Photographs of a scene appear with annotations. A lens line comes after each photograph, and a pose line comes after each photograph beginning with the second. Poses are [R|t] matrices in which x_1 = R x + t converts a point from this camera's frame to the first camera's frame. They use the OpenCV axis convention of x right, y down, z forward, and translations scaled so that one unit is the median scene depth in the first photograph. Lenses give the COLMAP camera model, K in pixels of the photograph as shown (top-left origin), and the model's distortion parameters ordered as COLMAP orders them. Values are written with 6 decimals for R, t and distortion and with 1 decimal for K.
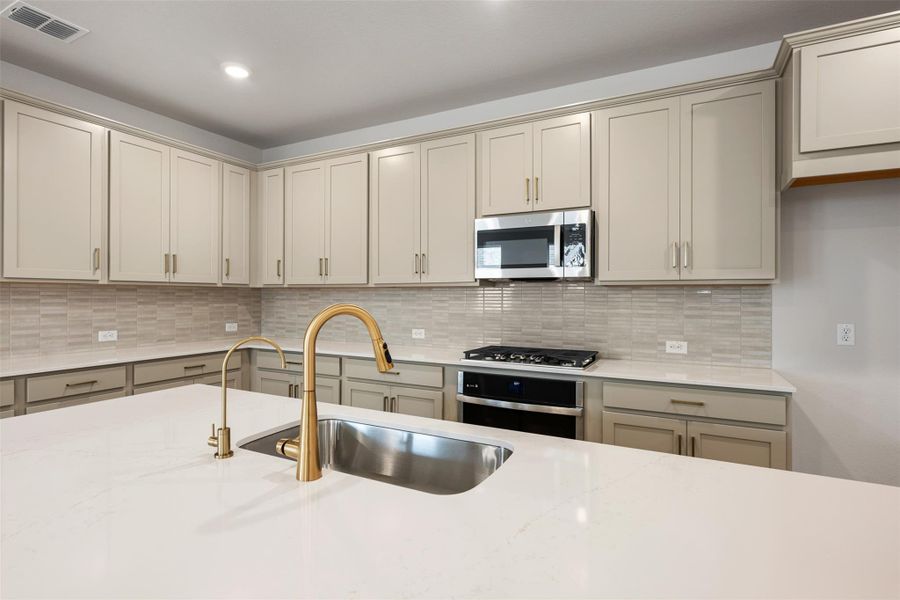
lens RADIAL K [[449.2, 0, 450.8], [0, 449.2, 296.1], [0, 0, 1]] dist [-0.004318, 0.001056]
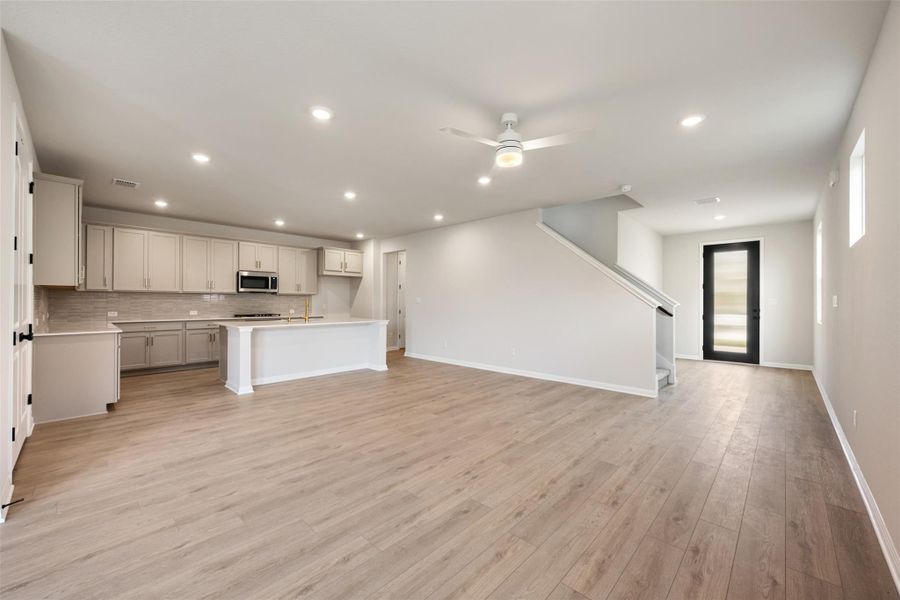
lens RADIAL K [[355.1, 0, 450.9], [0, 355.1, 299.8], [0, 0, 1]] dist [-0.002023, -0.000336]
pose [[0.273181, 0.002002, 0.961961, -1.801956], [-0.002693, 0.999996, -0.001316, 0.016310], [-0.961959, -0.002231, 0.273185, -0.987829]]
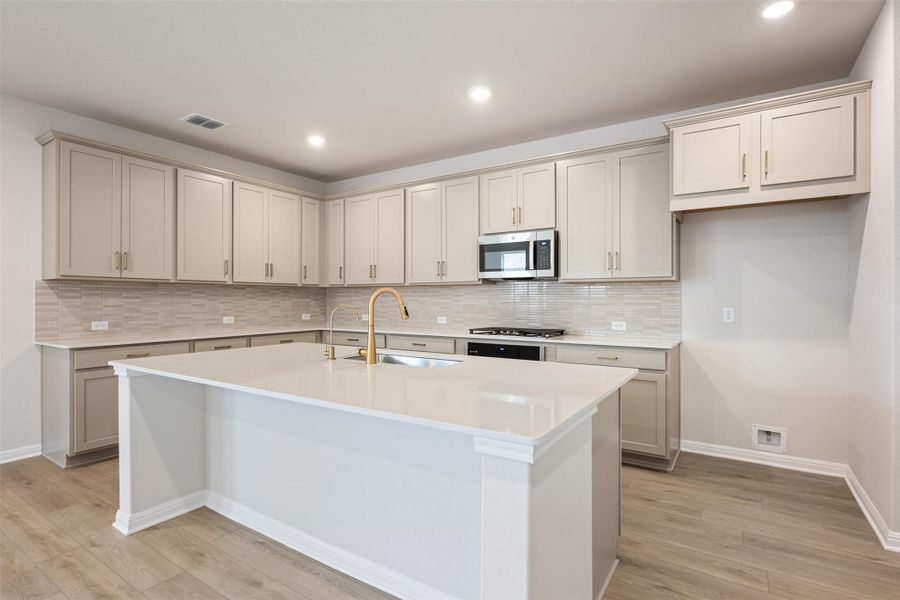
lens RADIAL K [[449.2, 0, 450.3], [0, 449.2, 300.7], [0, 0, 1]] dist [-0.004318, 0.001056]
pose [[0.995200, -0.002631, -0.097829, 0.103737], [0.002762, 0.999995, 0.001209, 0.028396], [0.097825, -0.001474, 0.995203, -0.415403]]
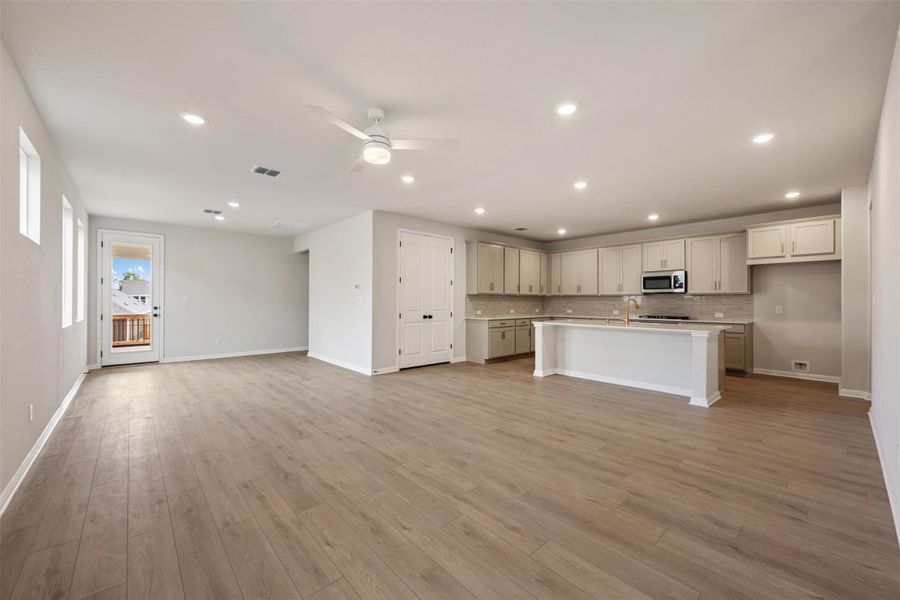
lens RADIAL K [[355.1, 0, 447.1], [0, 355.1, 300.5], [0, 0, 1]] dist [-0.002023, -0.000336]
pose [[0.934467, -0.002294, -0.356042, -0.317353], [0.000679, 0.999989, -0.004663, 0.024128], [0.356049, 0.004116, 0.934458, -1.687635]]
